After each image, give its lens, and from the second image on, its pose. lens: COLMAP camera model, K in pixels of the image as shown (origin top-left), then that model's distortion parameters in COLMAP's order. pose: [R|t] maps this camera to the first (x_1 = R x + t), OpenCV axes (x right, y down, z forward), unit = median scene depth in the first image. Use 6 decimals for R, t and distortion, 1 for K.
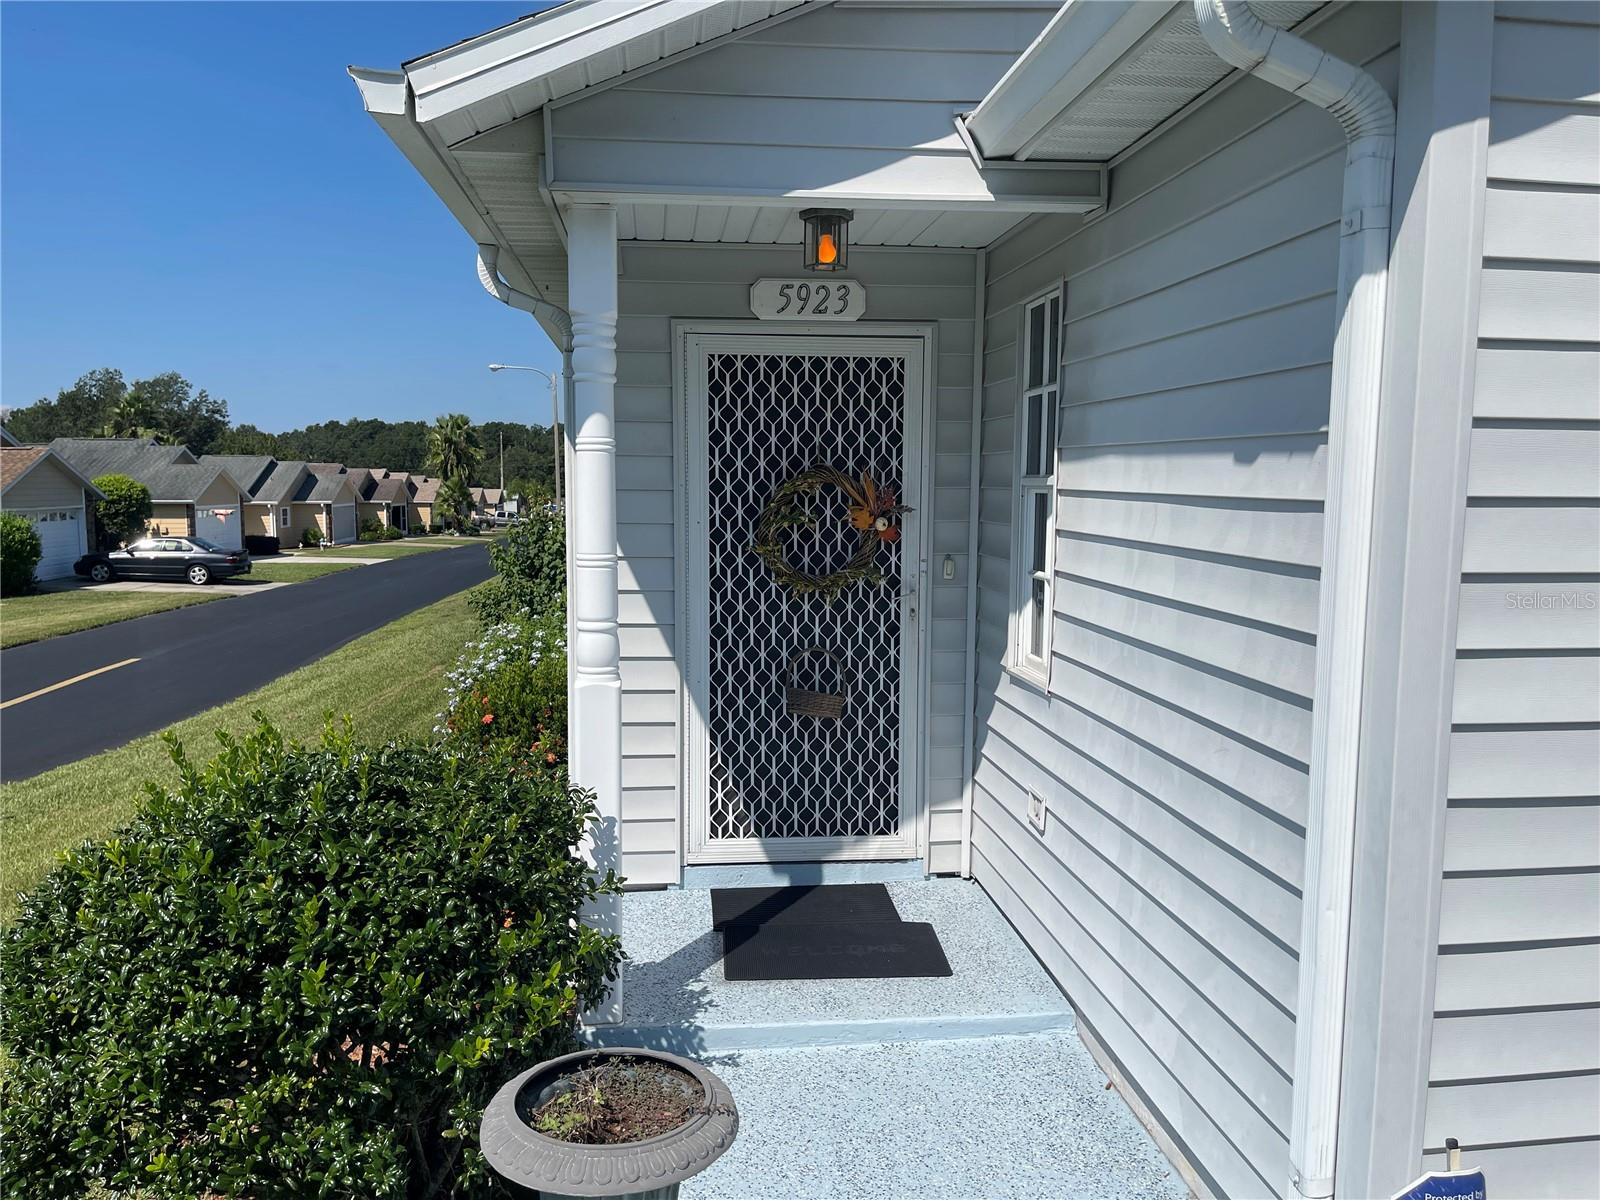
lens RADIAL K [[1221.6, 0, 783.2], [0, 1221.6, 616.1], [0, 0, 1]] dist [0.022803, -0.029911]
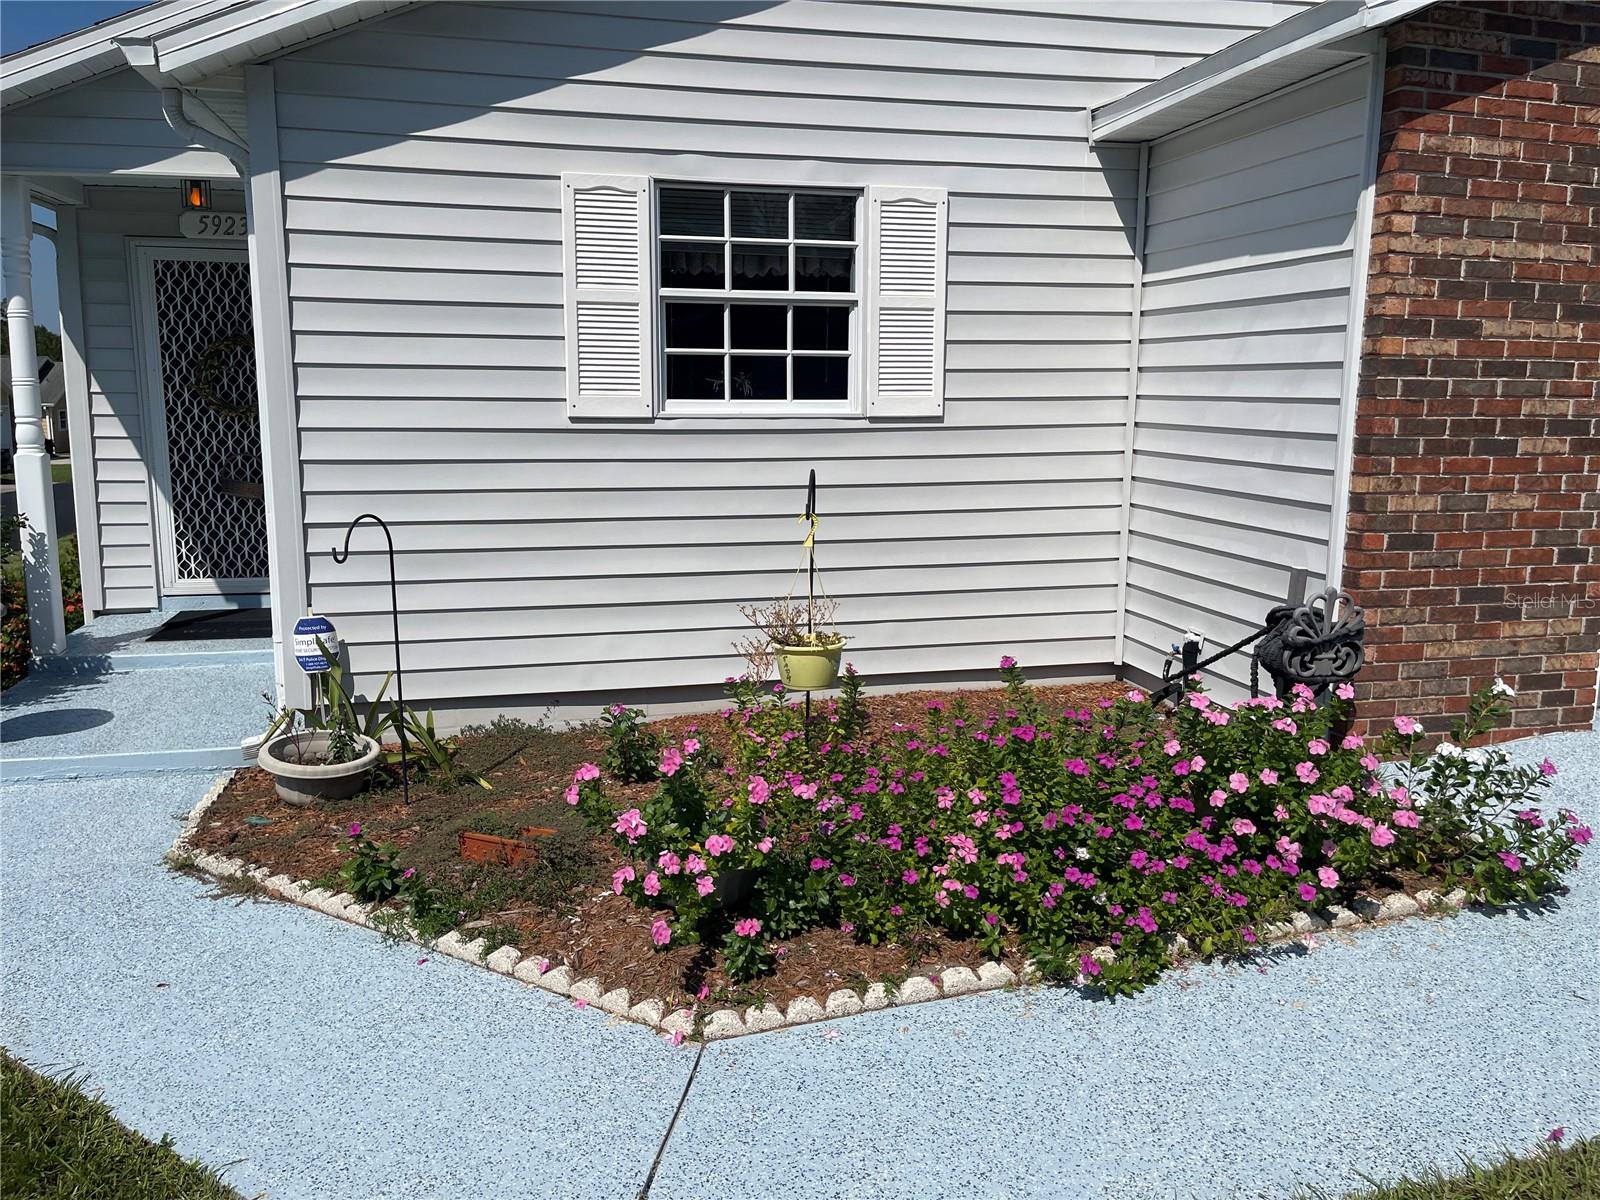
lens RADIAL K [[1221.6, 0, 814.6], [0, 1221.6, 596.1], [0, 0, 1]] dist [0.022803, -0.029911]
pose [[0.988603, -0.022544, 0.148846, 0.510566], [0.013882, 0.998163, 0.058978, 0.125946], [-0.149902, -0.056239, 0.987100, -0.658028]]
